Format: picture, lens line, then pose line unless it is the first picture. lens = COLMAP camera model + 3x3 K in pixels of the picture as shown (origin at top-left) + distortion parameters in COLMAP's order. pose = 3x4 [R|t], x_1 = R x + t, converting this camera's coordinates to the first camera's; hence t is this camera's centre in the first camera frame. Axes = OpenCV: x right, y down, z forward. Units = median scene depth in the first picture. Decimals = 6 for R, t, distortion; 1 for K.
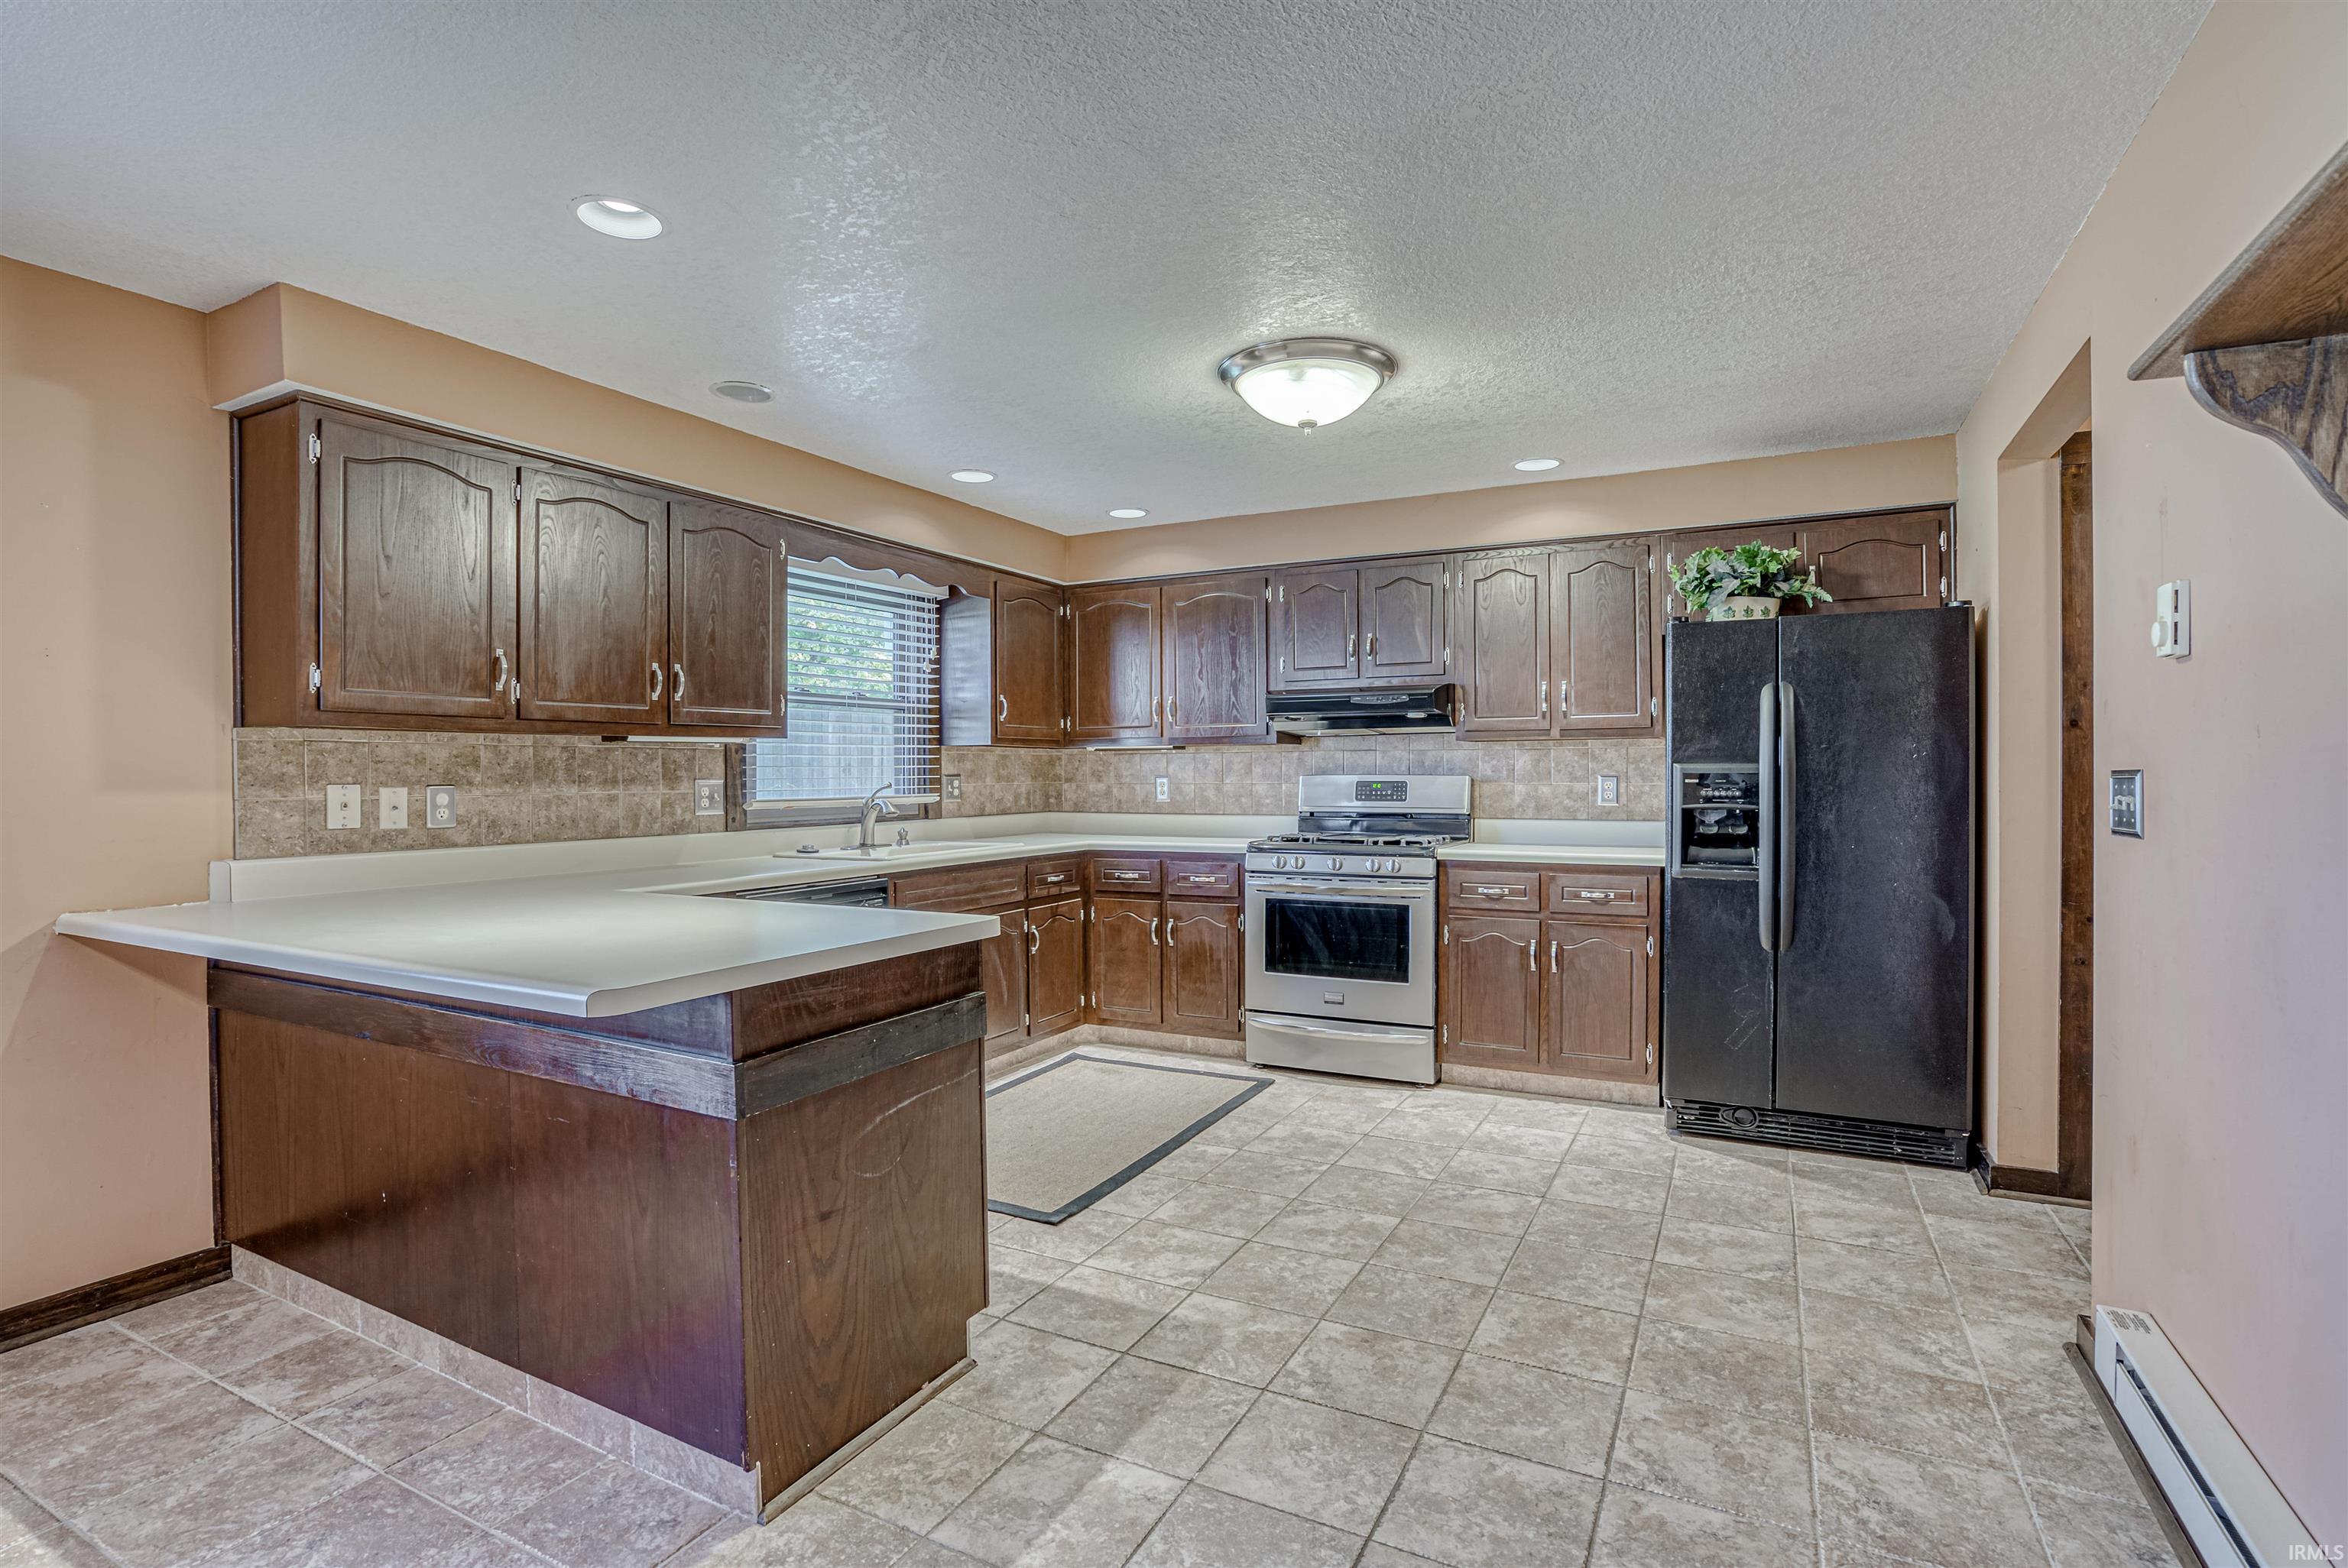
lens RADIAL K [[1105.7, 0, 1157.7], [0, 1105.7, 782.0], [0, 0, 1]] dist [-0.056510, 0.024574]
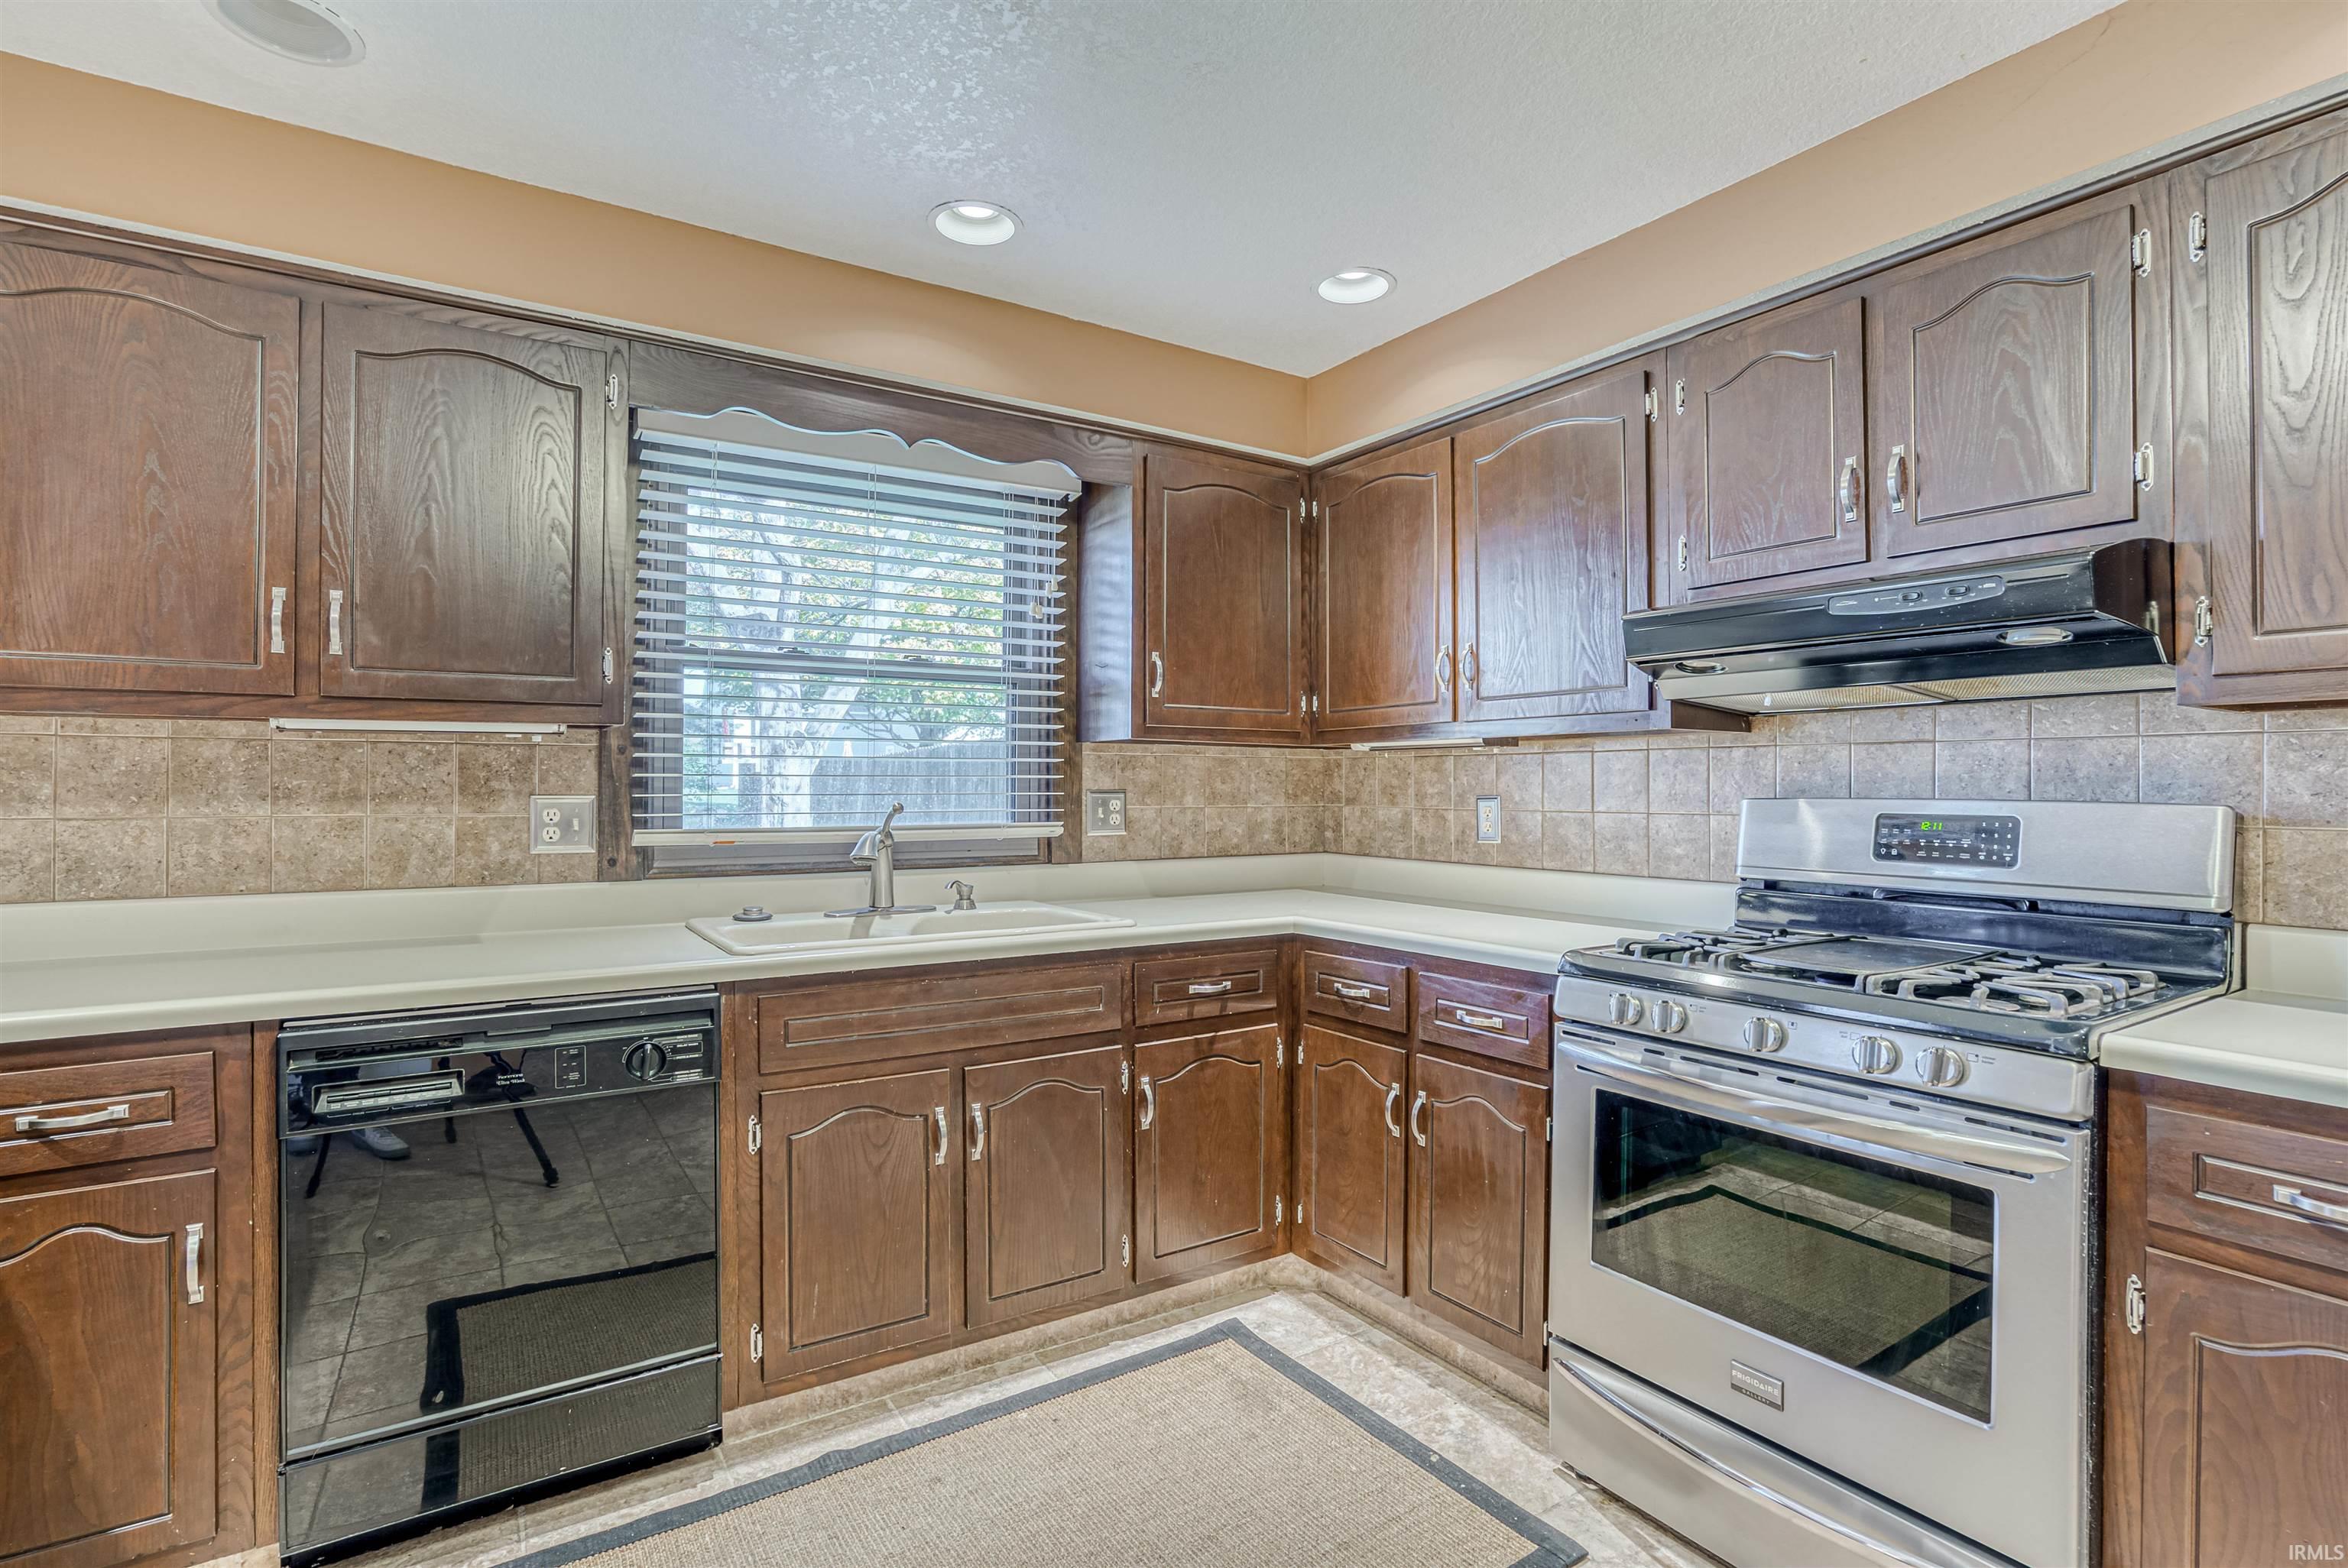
lens RADIAL K [[1093.5, 0, 1174.0], [0, 1093.5, 784.0], [0, 0, 1]] dist [-0.061581, 0.028855]
pose [[0.876861, 0.005568, -0.480711, 0.155942], [-0.010897, 0.999906, -0.008295, -0.006564], [0.480620, 0.012512, 0.876840, 0.564681]]
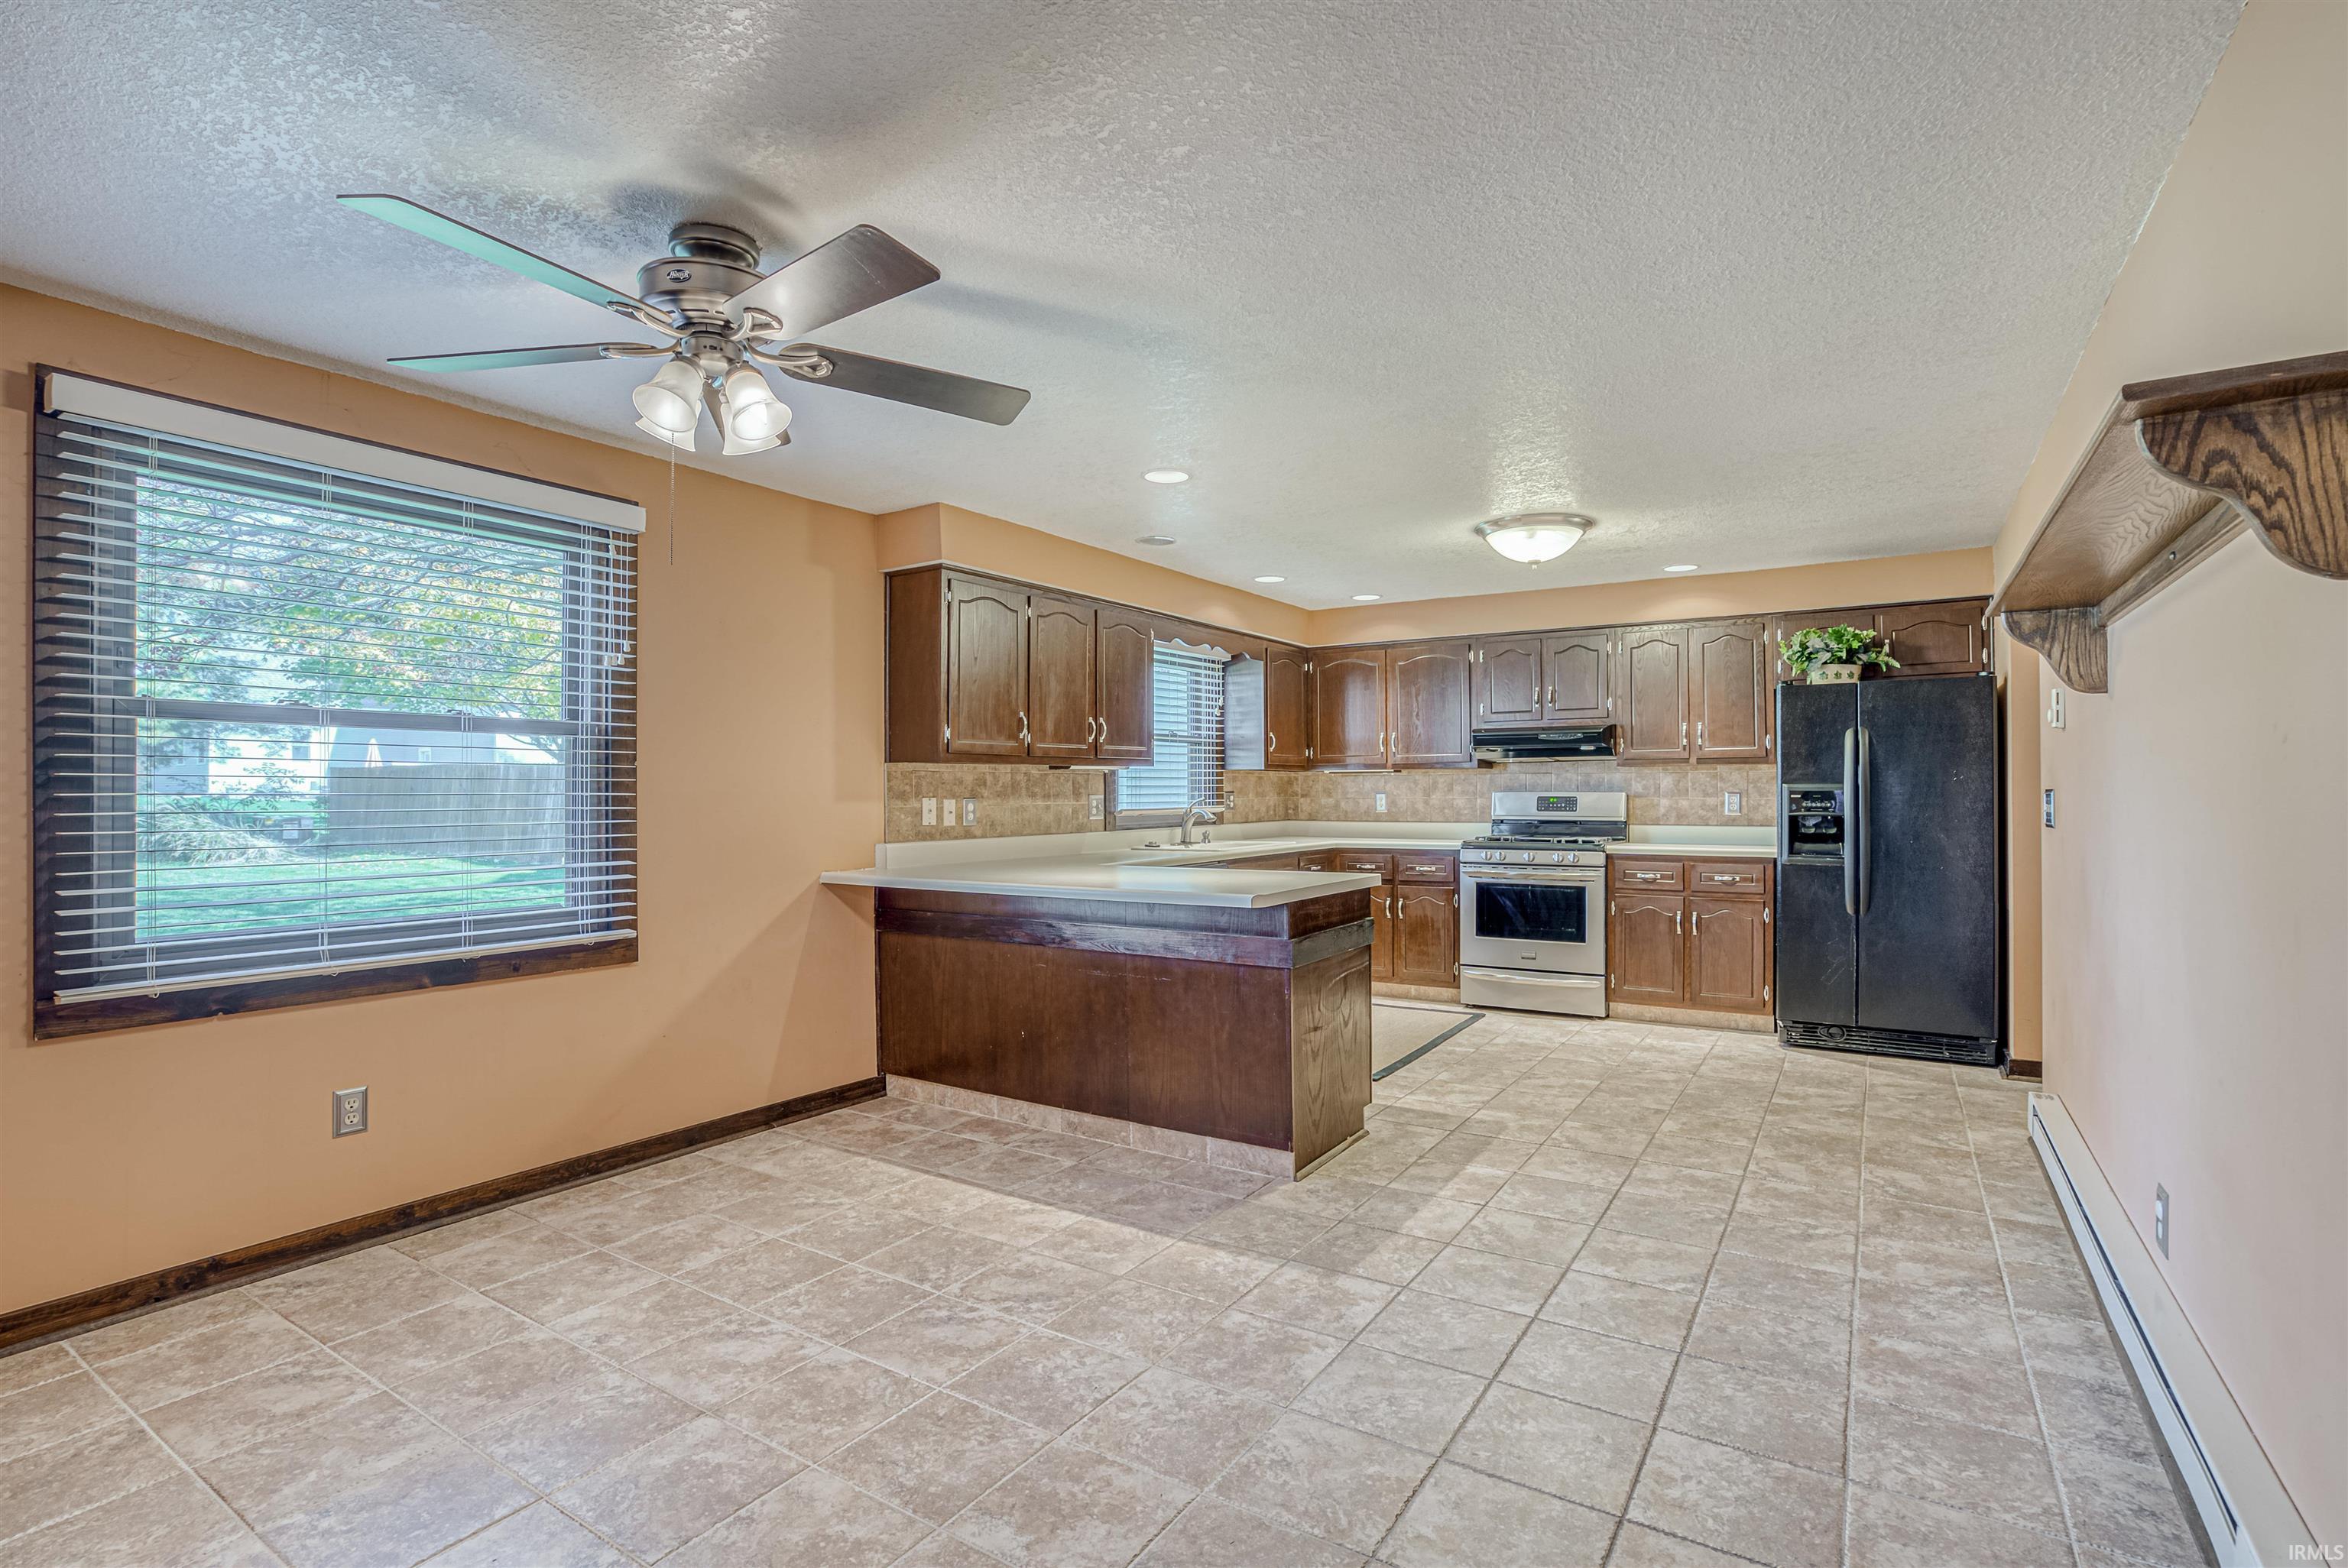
lens RADIAL K [[1093.5, 0, 1174.0], [0, 1093.5, 784.0], [0, 0, 1]] dist [-0.061581, 0.028855]
pose [[0.996852, 0.000009, -0.079283, -0.170384], [-0.001034, 0.999916, -0.012889, 0.001630], [0.079276, 0.012930, 0.996769, -0.377077]]
